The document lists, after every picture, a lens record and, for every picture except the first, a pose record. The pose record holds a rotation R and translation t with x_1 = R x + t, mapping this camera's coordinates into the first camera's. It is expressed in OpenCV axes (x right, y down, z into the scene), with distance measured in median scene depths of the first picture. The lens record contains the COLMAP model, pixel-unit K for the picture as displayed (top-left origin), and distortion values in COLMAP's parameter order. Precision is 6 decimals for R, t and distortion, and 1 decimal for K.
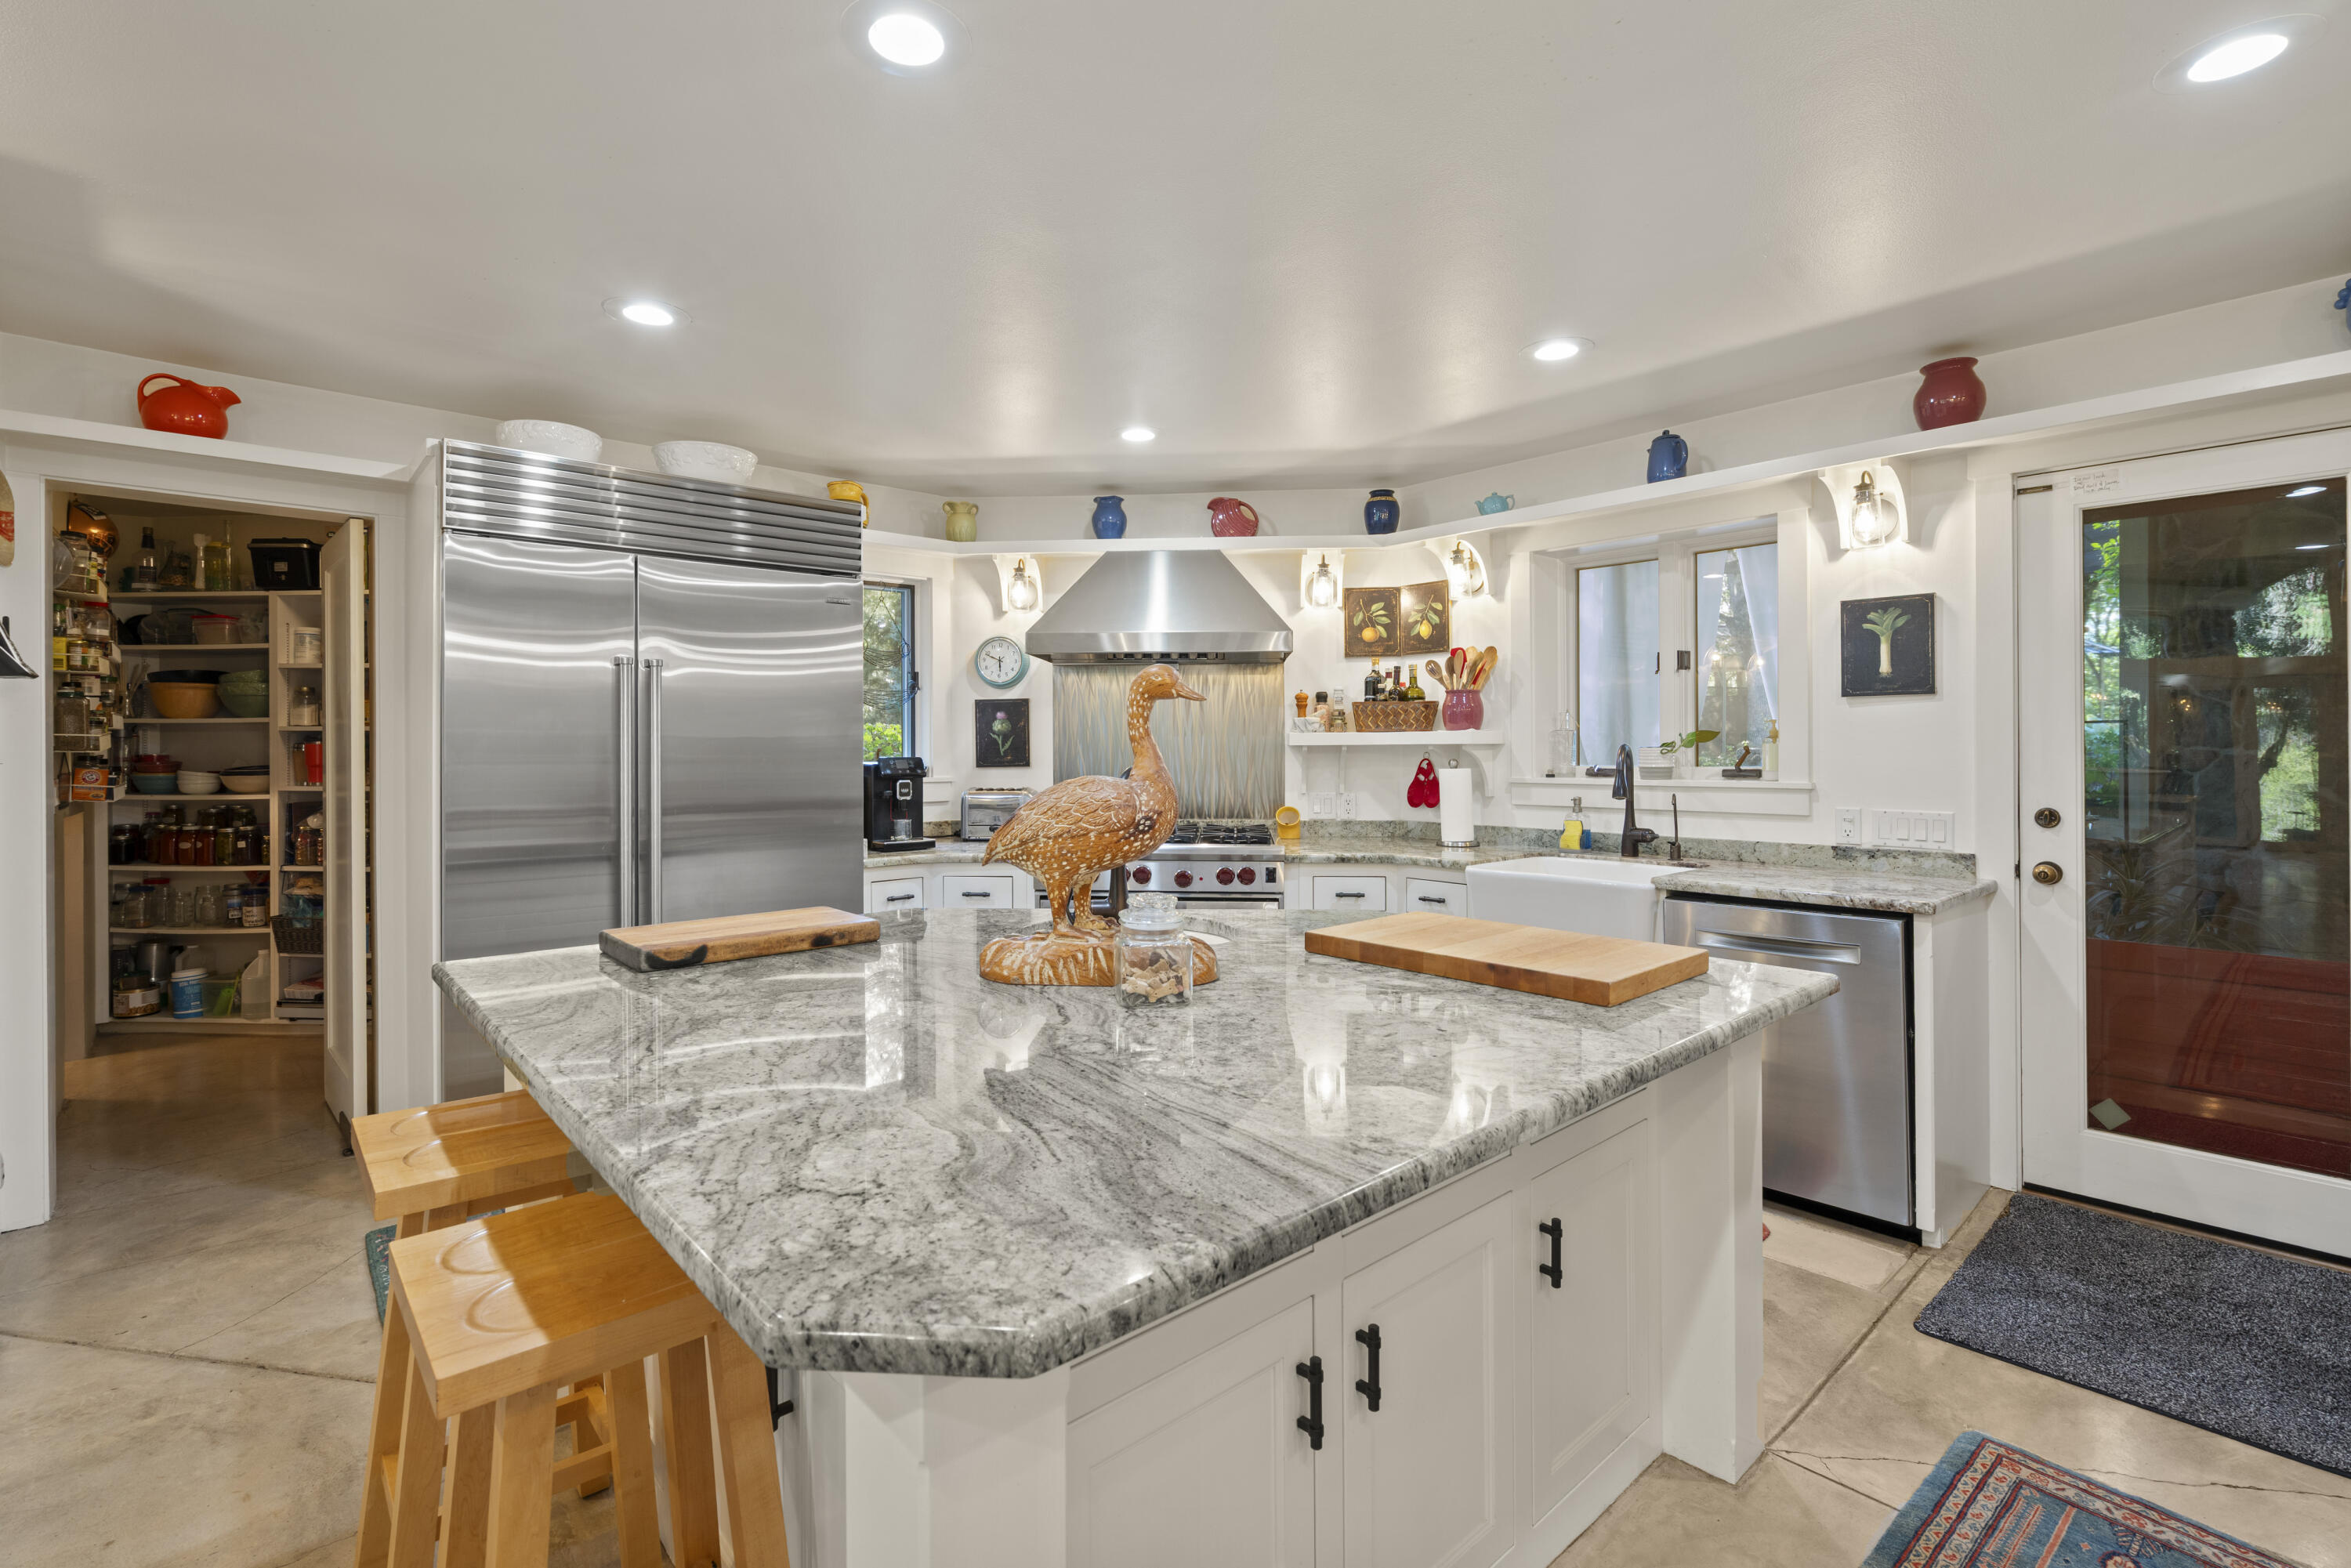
lens RADIAL K [[1064.4, 0, 1165.5], [0, 1064.4, 752.2], [0, 0, 1]] dist [-0.001417, 0.001166]
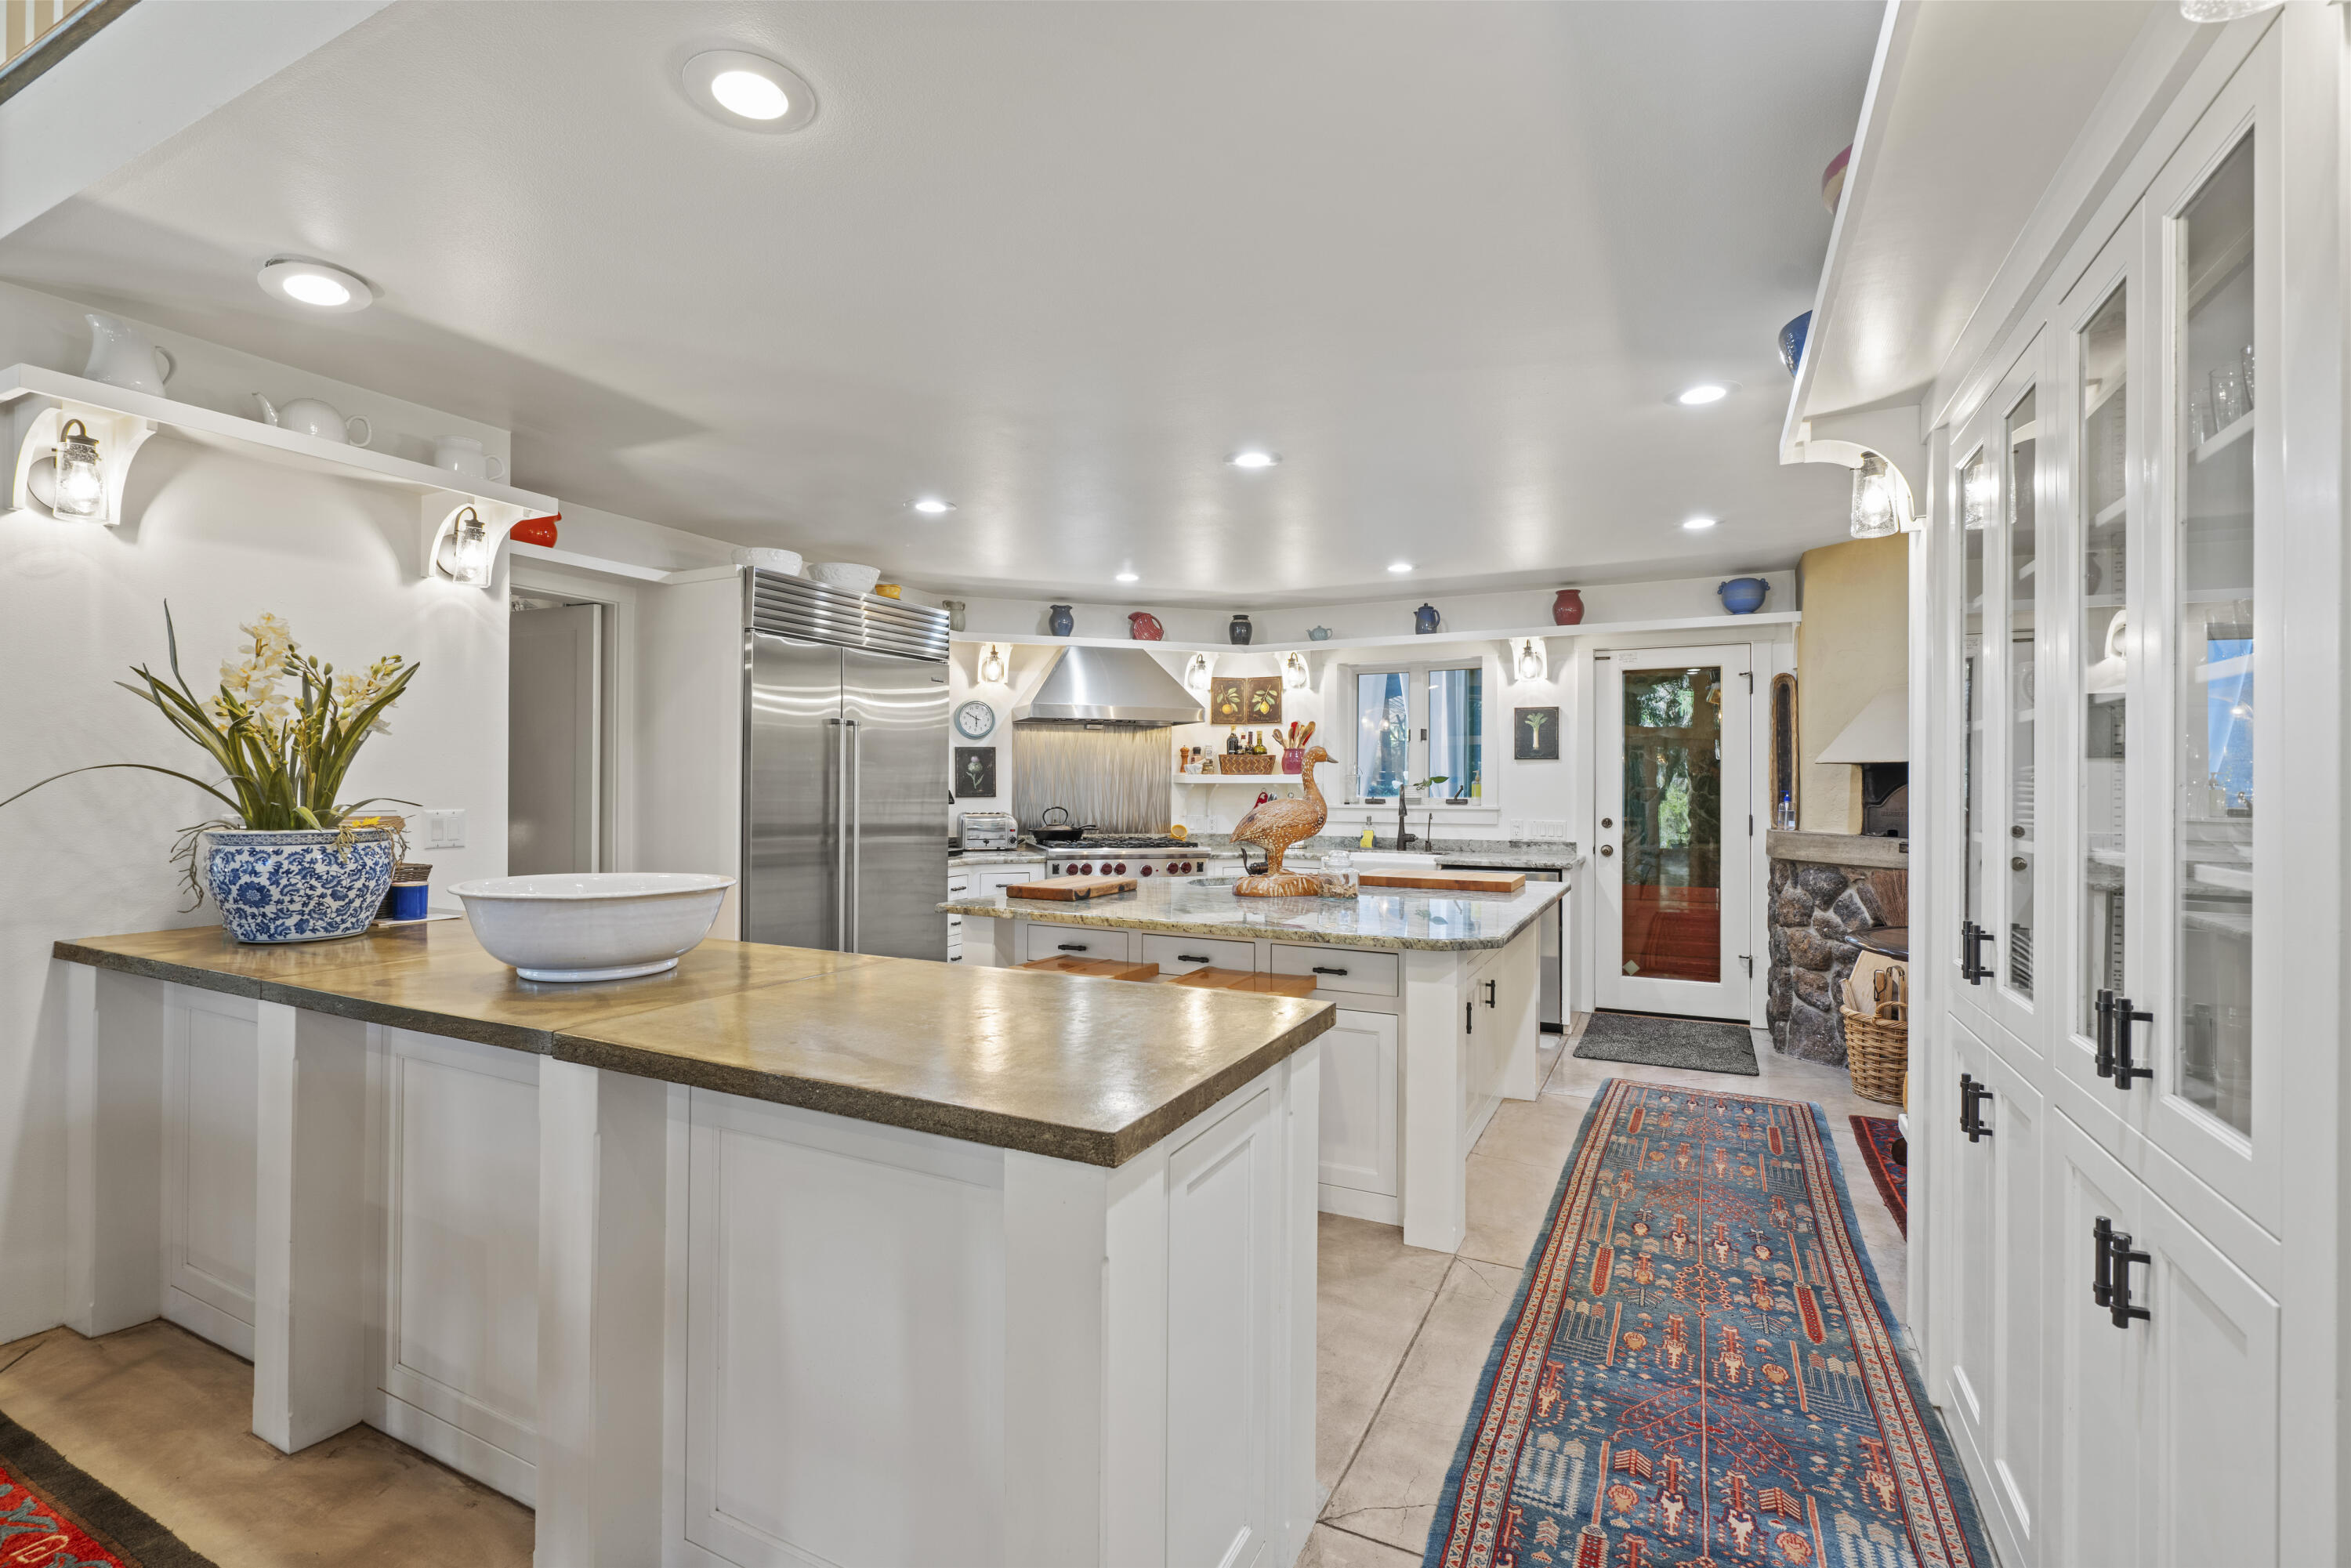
lens RADIAL K [[1064.4, 0, 1164.2], [0, 1064.4, 785.7], [0, 0, 1]] dist [-0.001417, 0.001166]
pose [[0.927983, 0.006882, 0.372558, -0.498210], [-0.006080, 0.999976, -0.003328, 0.002475], [-0.372572, 0.000823, 0.928003, -0.394897]]
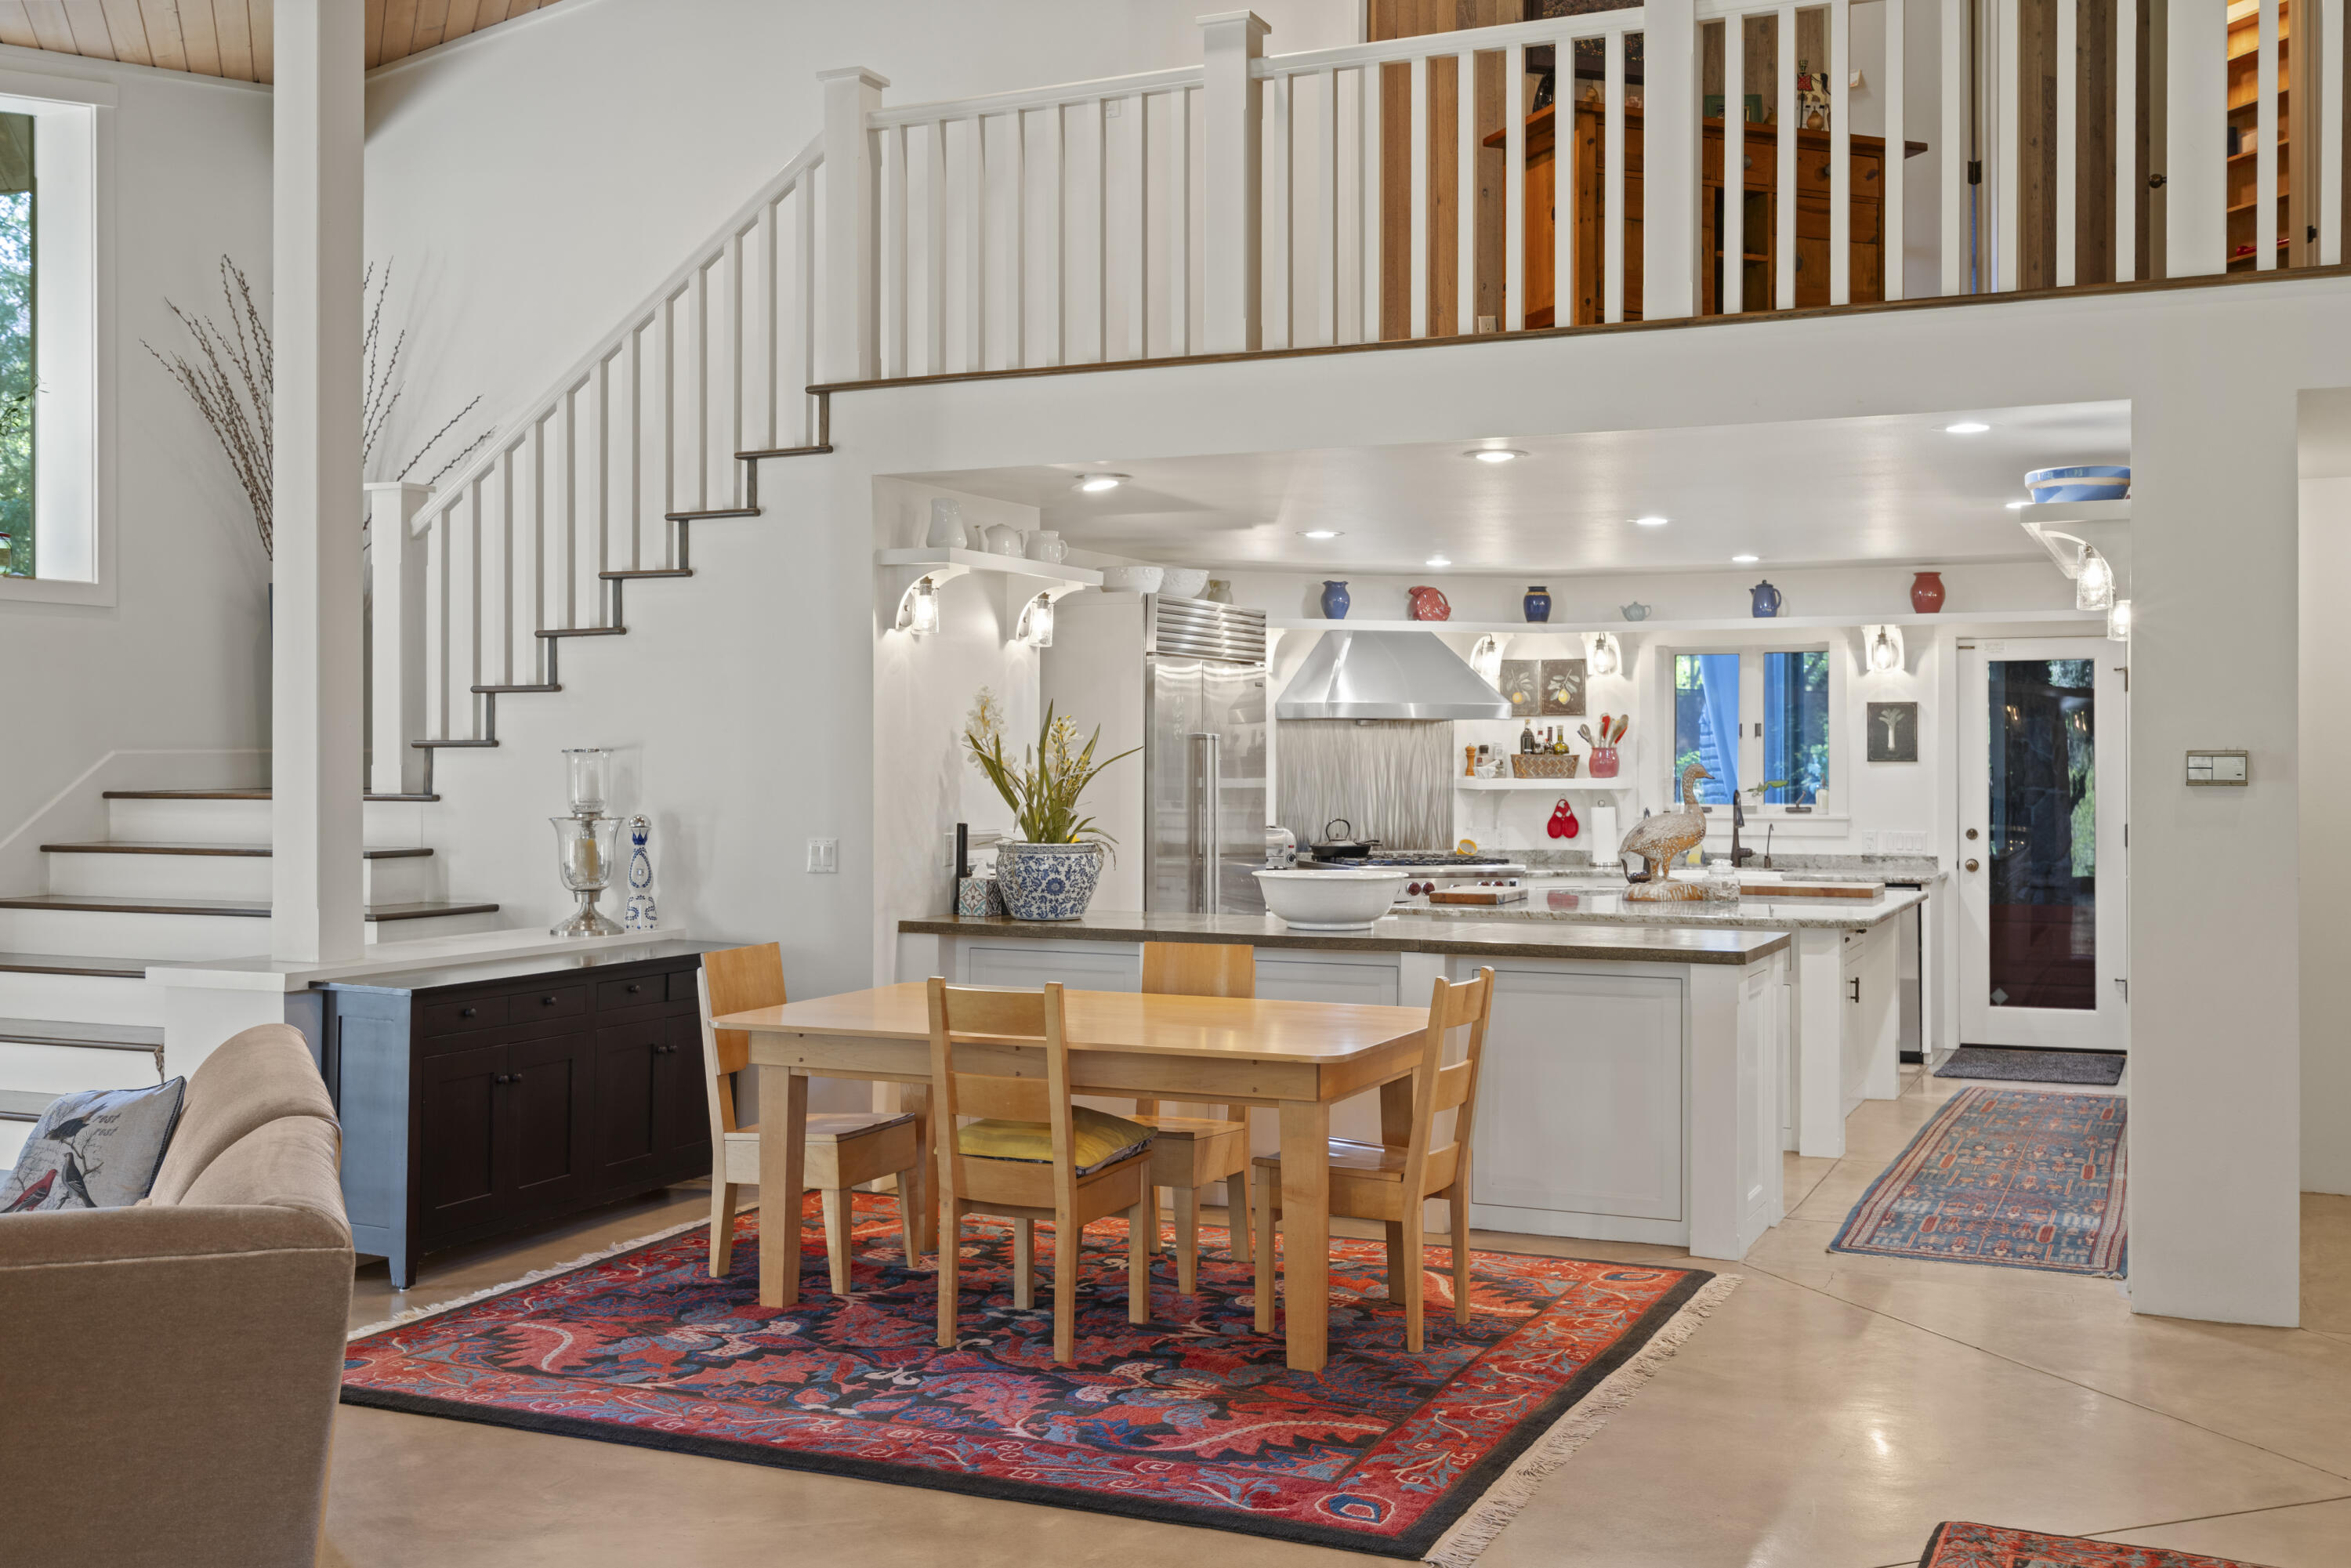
lens RADIAL K [[2307.6, 0, 1164.3], [0, 2307.6, 762.1], [0, 0, 1]] dist [0.024437, 0.000000]
pose [[0.913439, 0.002267, 0.406970, -1.415999], [-0.001275, 0.999996, -0.002707, -0.032965], [-0.406975, 0.001954, 0.913437, -1.419098]]
